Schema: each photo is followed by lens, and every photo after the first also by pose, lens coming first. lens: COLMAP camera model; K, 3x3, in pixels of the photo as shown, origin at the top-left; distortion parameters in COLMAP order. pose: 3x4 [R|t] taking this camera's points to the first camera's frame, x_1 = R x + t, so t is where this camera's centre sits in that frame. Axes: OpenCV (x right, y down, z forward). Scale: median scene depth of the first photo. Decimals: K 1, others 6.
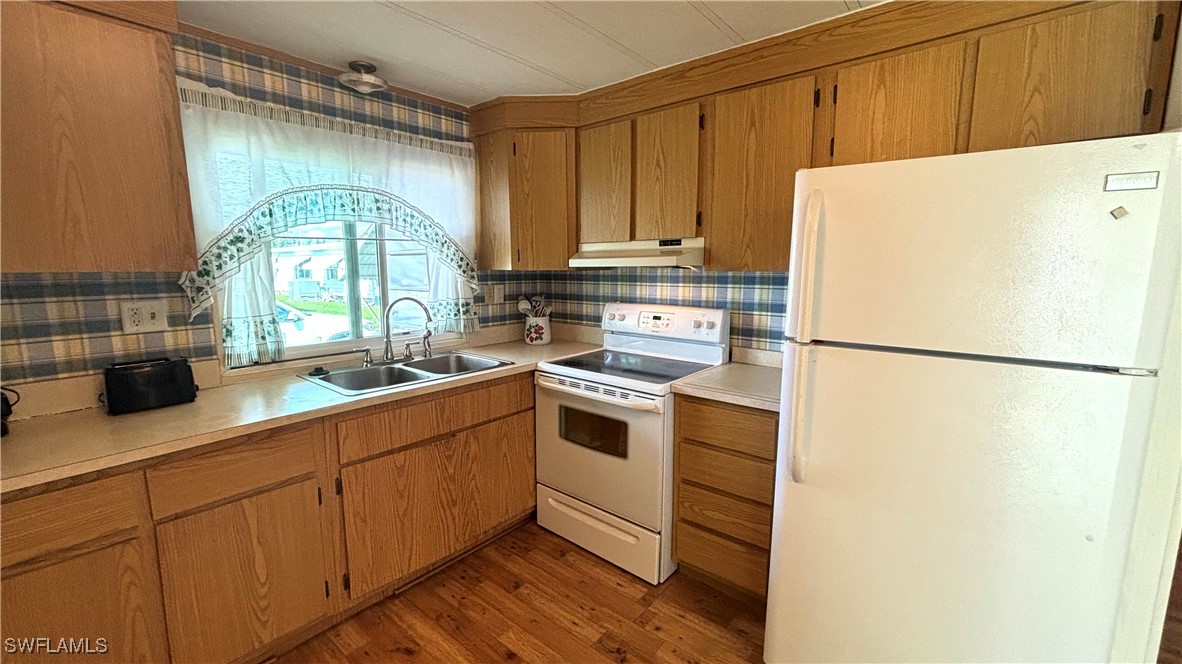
lens RADIAL K [[473.2, 0, 596.6], [0, 473.2, 331.9], [0, 0, 1]] dist [-0.011787, 0.000302]
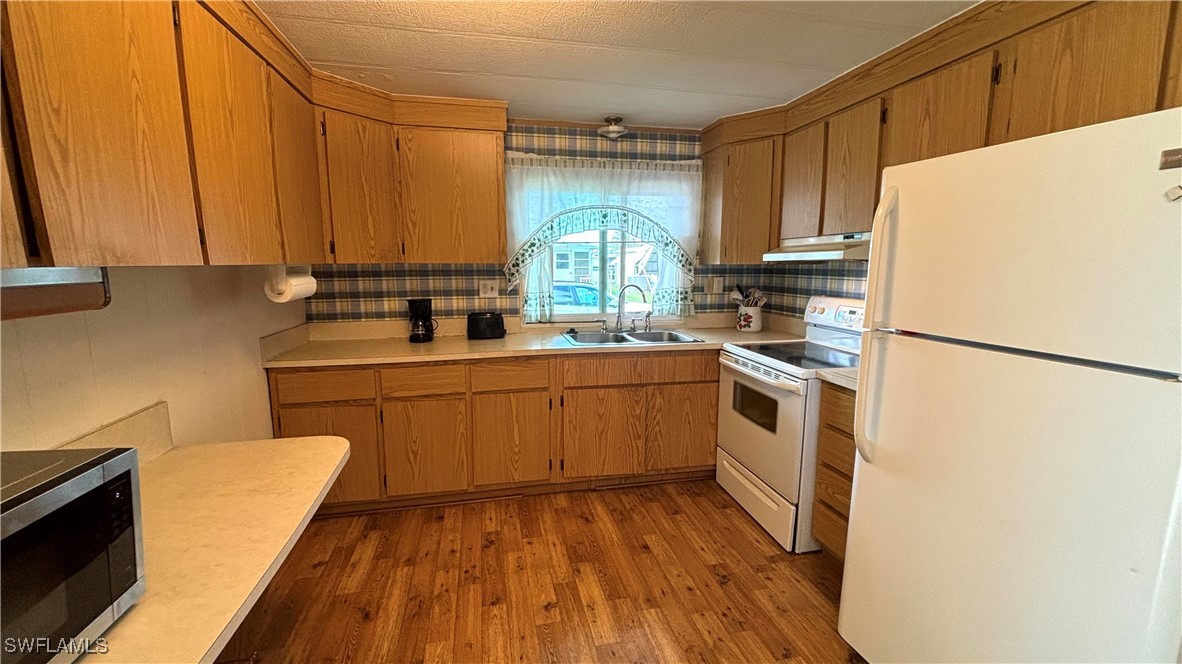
lens RADIAL K [[473.2, 0, 586.4], [0, 473.2, 332.4], [0, 0, 1]] dist [-0.011787, 0.000302]
pose [[0.784475, 0.089461, -0.613674, 0.374936], [-0.085336, 0.995699, 0.036065, 0.029774], [0.614261, 0.024076, 0.788736, -0.159399]]
